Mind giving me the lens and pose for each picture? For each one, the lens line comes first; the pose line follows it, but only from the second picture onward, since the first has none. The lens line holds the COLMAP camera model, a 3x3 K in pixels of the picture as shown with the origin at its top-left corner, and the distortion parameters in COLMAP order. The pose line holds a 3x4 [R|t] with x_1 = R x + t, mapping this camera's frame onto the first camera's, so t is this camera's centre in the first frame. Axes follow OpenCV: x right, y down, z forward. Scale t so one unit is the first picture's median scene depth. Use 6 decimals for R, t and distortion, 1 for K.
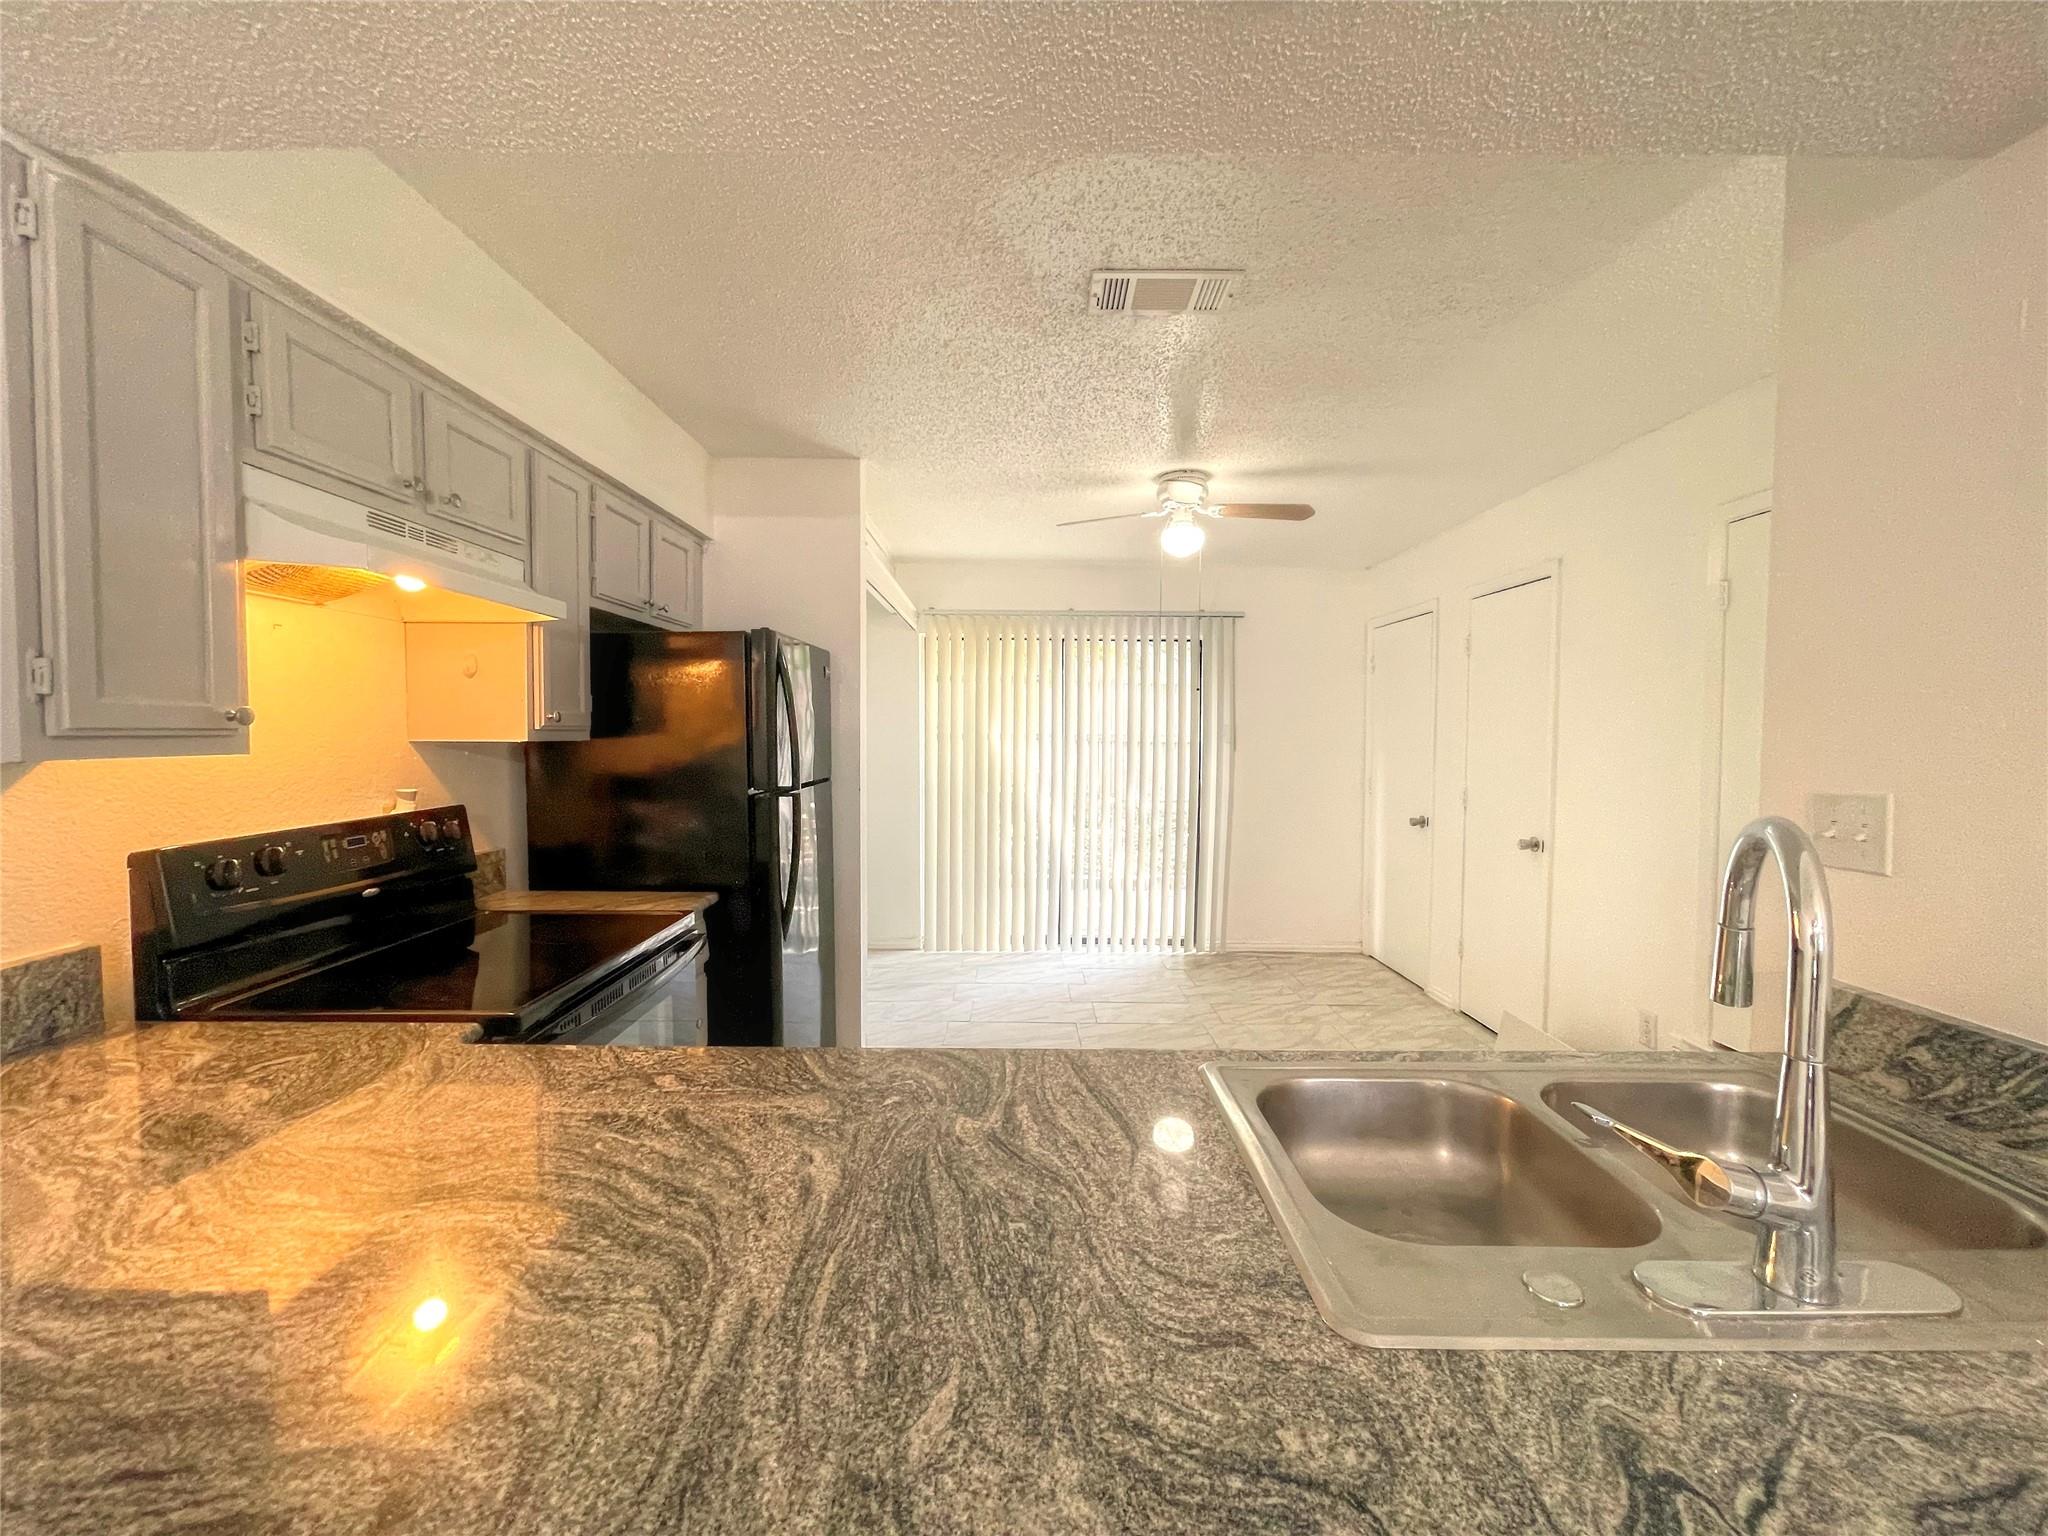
lens RADIAL K [[833.1, 0, 1023.3], [0, 833.1, 758.0], [0, 0, 1]] dist [0.000312, 0.000000]
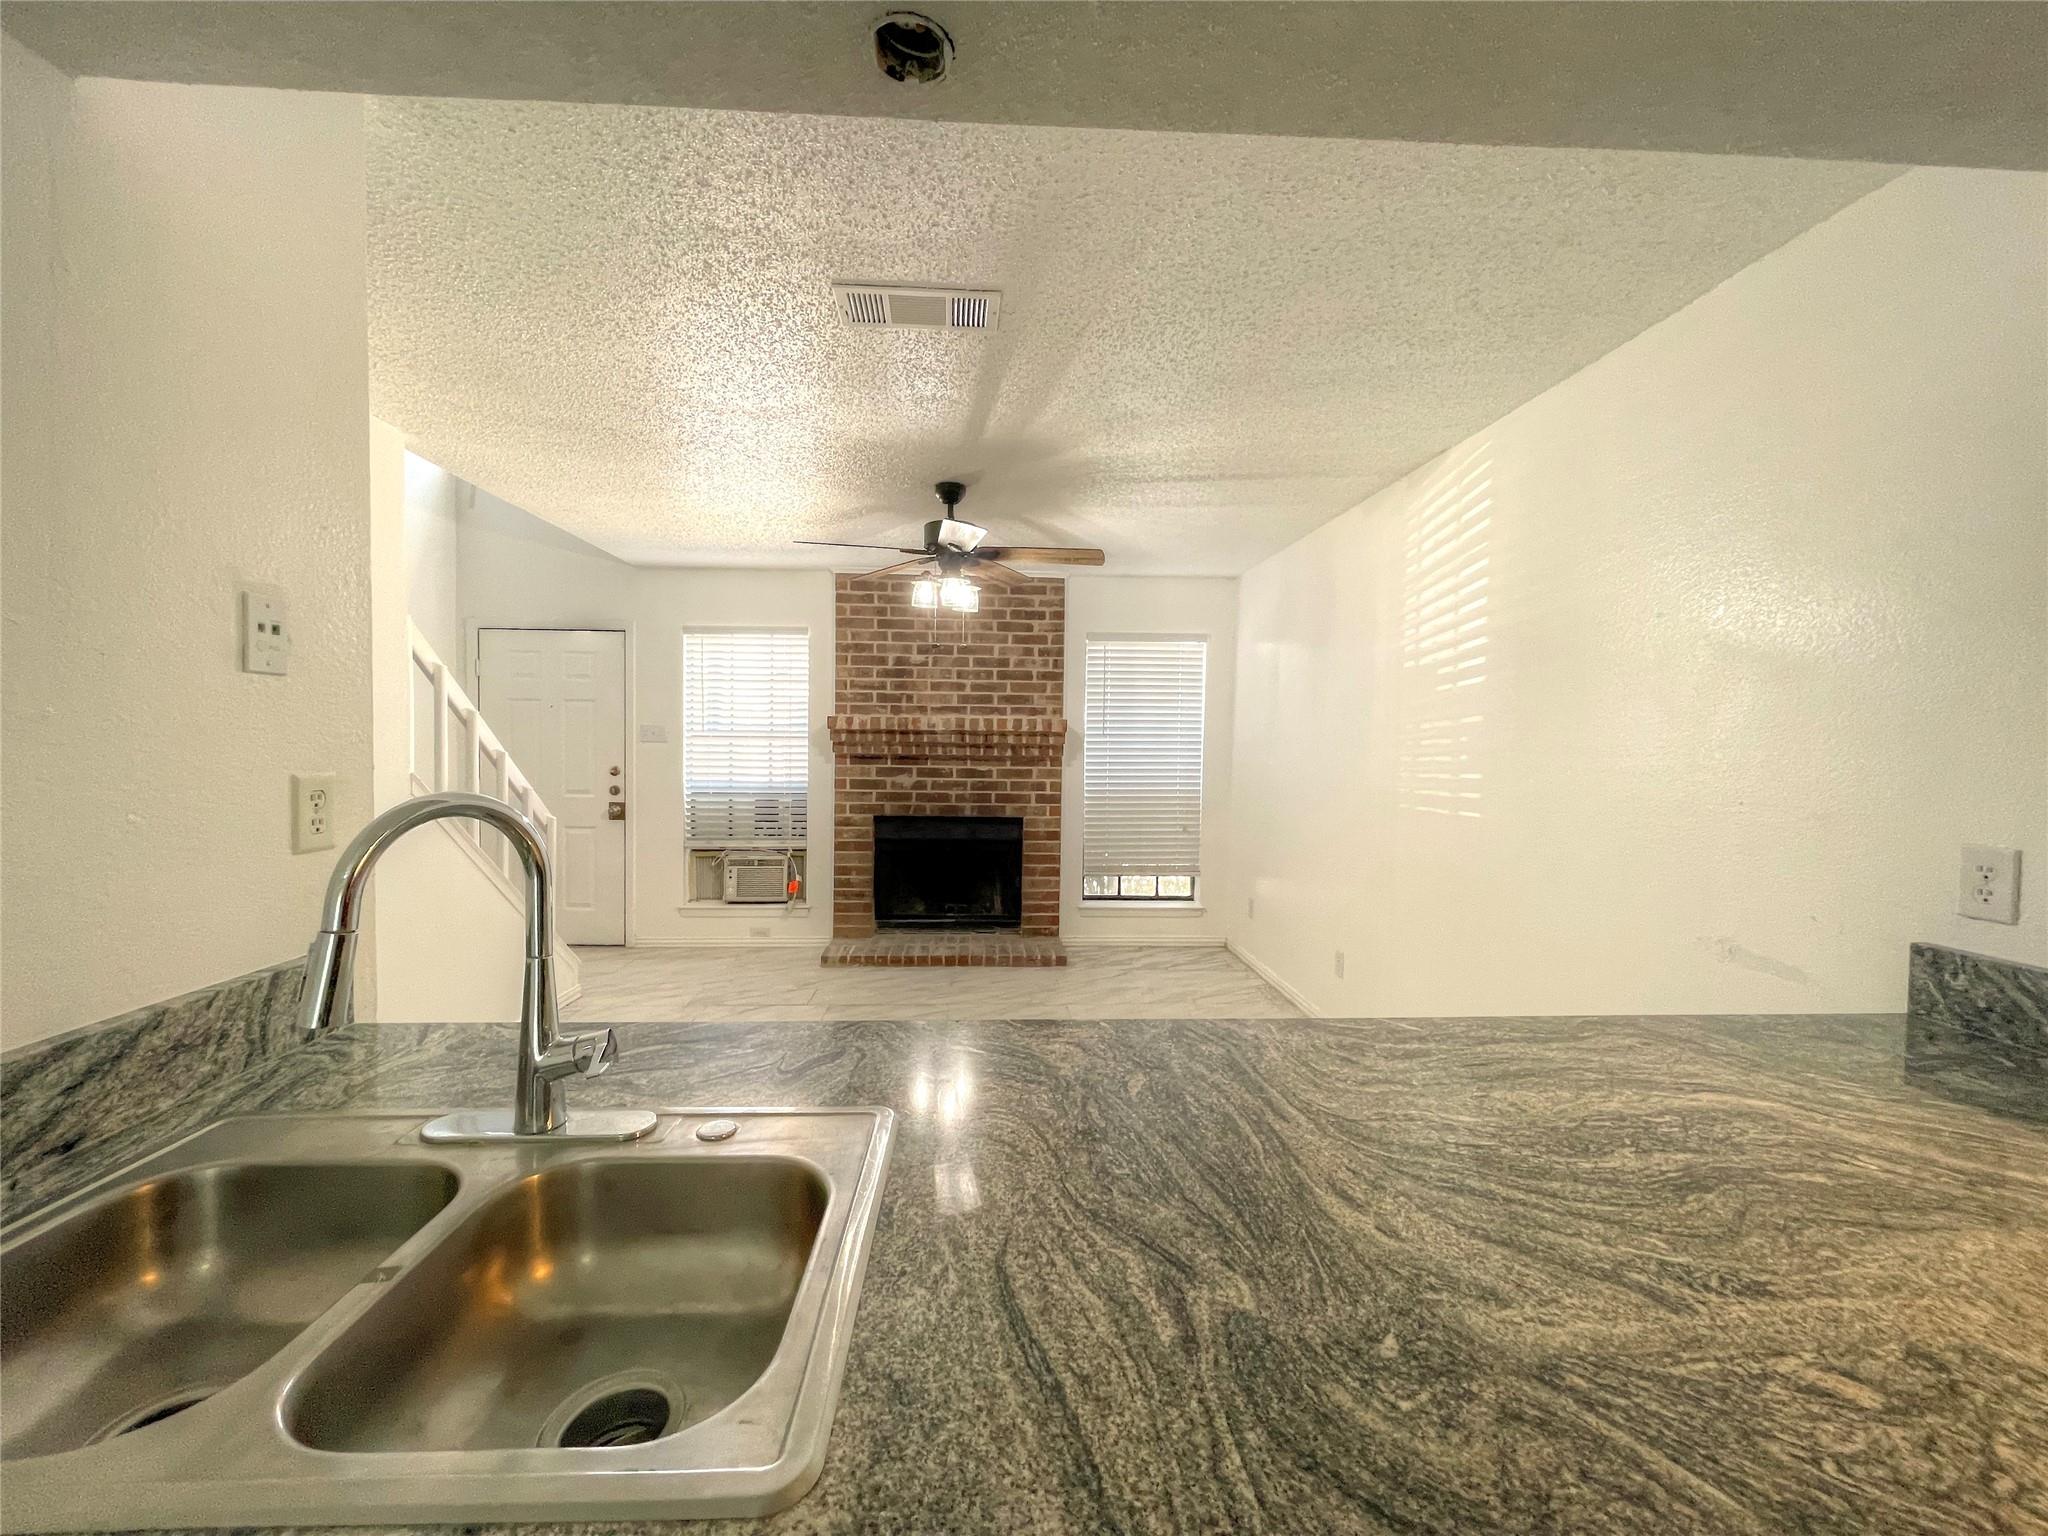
lens RADIAL K [[833.1, 0, 1023.3], [0, 833.1, 758.0], [0, 0, 1]] dist [0.000312, 0.000000]
pose [[-0.998923, -0.014903, -0.043929, 0.151928], [-0.017790, 0.997656, 0.066081, -0.050748], [0.042842, 0.066791, -0.996847, 1.727604]]
